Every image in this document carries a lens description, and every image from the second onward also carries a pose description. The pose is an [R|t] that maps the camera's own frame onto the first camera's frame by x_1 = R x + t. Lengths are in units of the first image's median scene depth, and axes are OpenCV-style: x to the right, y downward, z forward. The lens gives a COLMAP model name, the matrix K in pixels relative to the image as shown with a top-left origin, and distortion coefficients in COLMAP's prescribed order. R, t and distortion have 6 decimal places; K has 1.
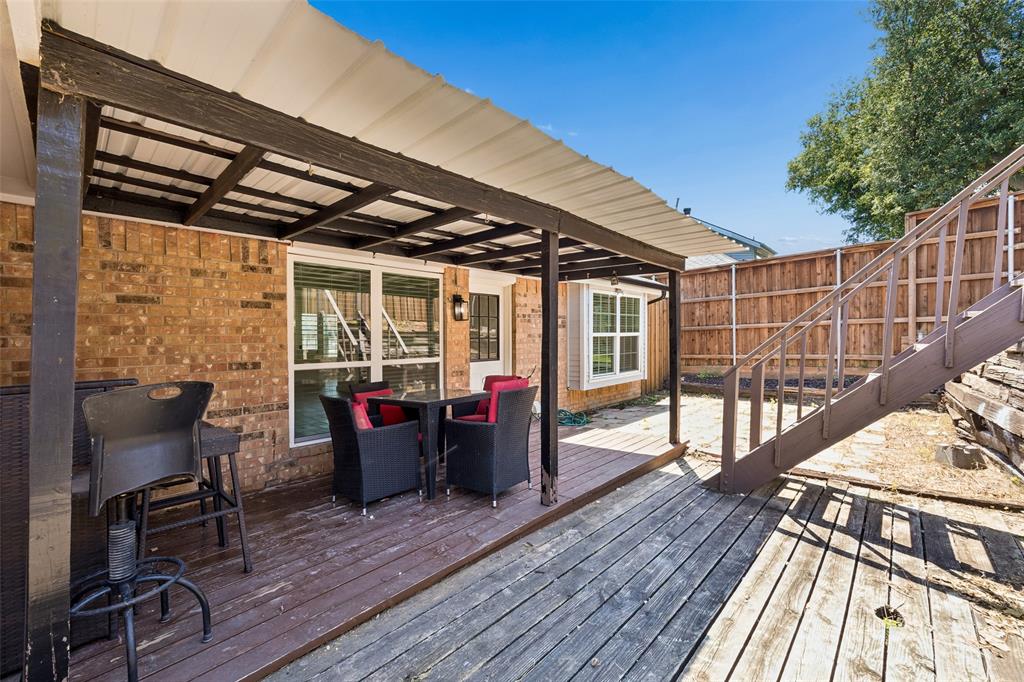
lens RADIAL K [[416.2, 0, 517.1], [0, 416.2, 339.0], [0, 0, 1]] dist [0.012865, -0.000039]
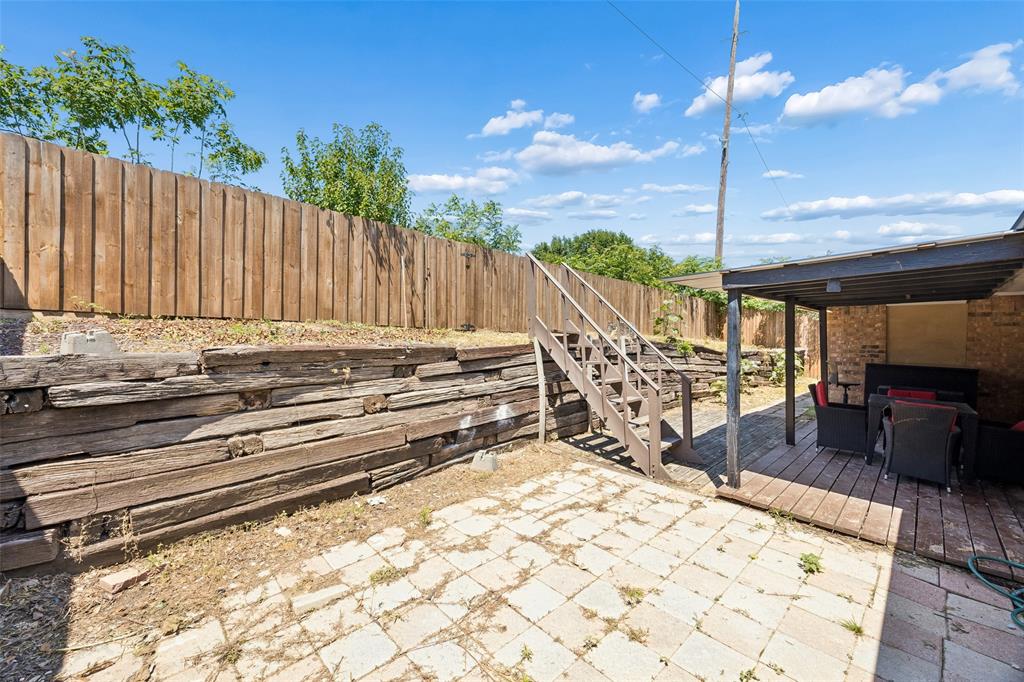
lens RADIAL K [[395.8, 0, 512.3], [0, 395.8, 336.4], [0, 0, 1]] dist [0.000006, 0.000069]
pose [[-0.998144, 0.010521, 0.059984, 1.121648], [0.010755, 0.999936, 0.003580, -0.104234], [-0.059942, 0.004218, -0.998193, 2.643344]]
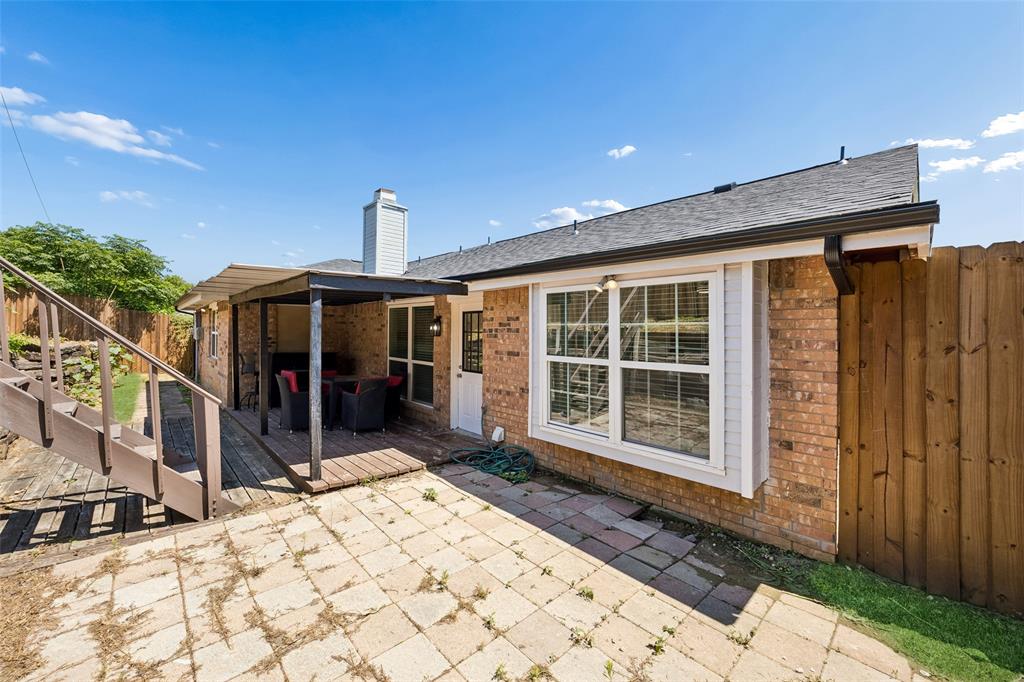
lens RADIAL K [[395.4, 0, 510.7], [0, 395.4, 325.9], [0, 0, 1]] dist [-0.001397, -0.000296]
pose [[-0.071034, -0.002588, -0.997471, 1.702321], [-0.018026, 0.999837, -0.001311, -0.124965], [0.997311, 0.017888, -0.071069, 2.103333]]
